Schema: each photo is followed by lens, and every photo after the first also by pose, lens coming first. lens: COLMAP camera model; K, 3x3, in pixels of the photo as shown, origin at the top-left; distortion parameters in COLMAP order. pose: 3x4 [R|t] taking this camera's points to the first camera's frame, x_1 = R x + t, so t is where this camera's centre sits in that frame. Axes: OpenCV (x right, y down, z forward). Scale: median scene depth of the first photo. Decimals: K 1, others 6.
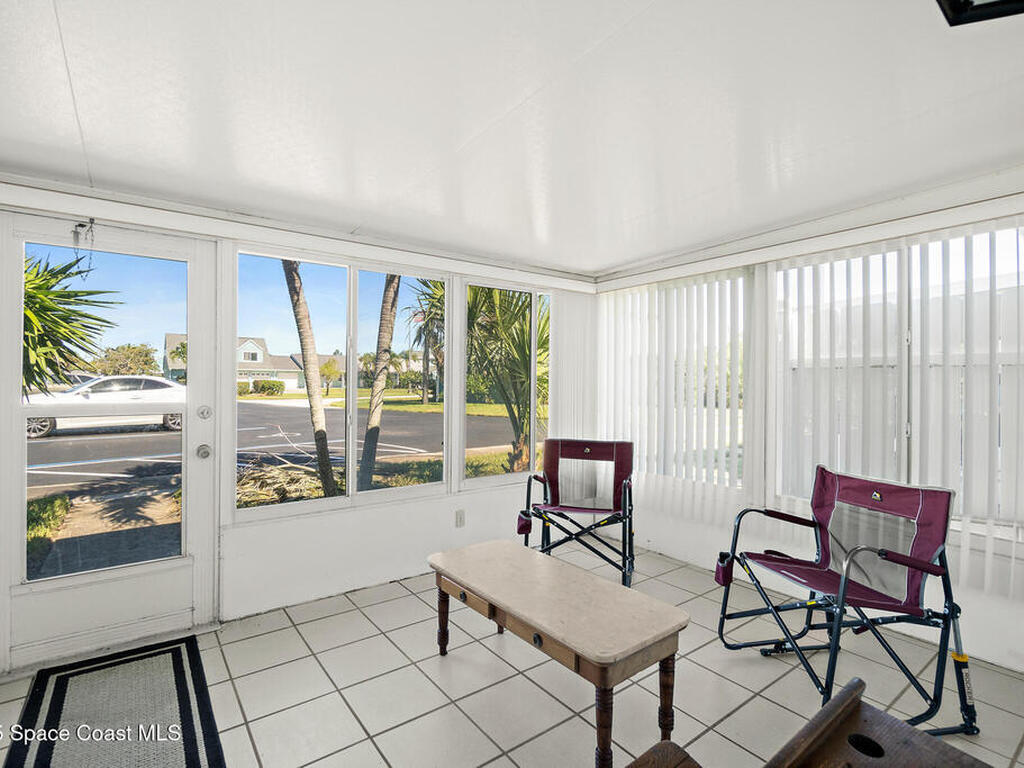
lens RADIAL K [[509.1, 0, 508.2], [0, 509.1, 380.1], [0, 0, 1]] dist [0.001782, 0.000098]
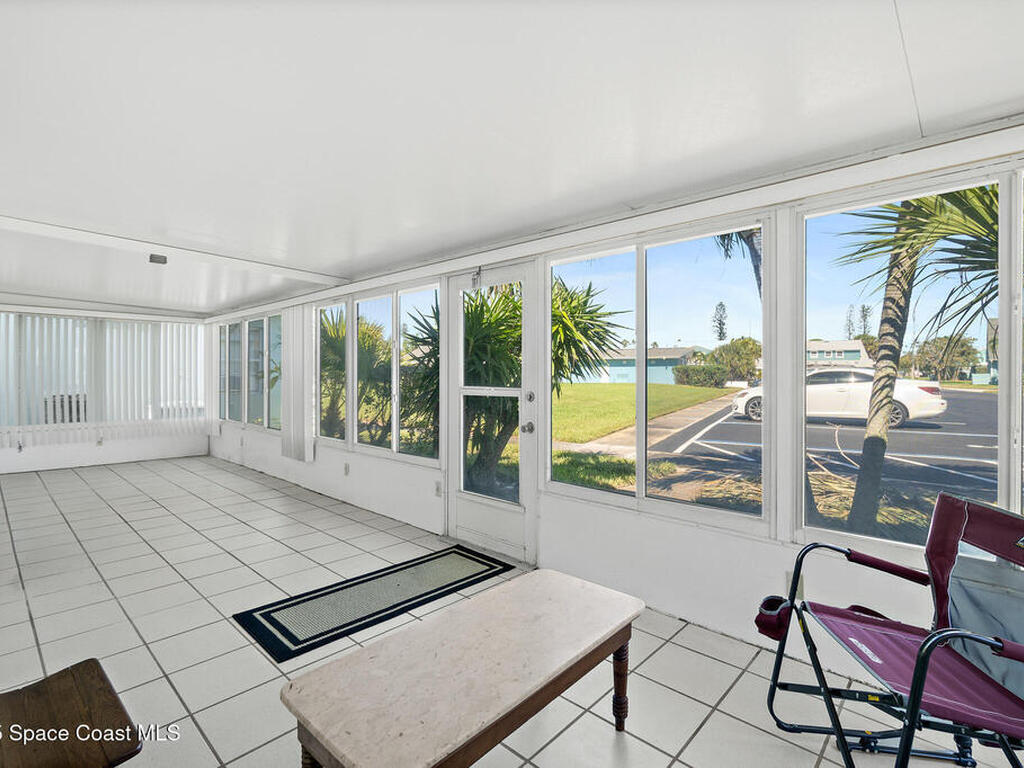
lens RADIAL K [[509.1, 0, 508.2], [0, 509.1, 380.1], [0, 0, 1]] dist [0.001782, 0.000098]
pose [[0.166461, 0.004815, -0.986036, 0.525961], [0.006476, 0.999961, 0.005976, 0.011556], [0.986027, -0.007380, 0.166423, 0.608022]]
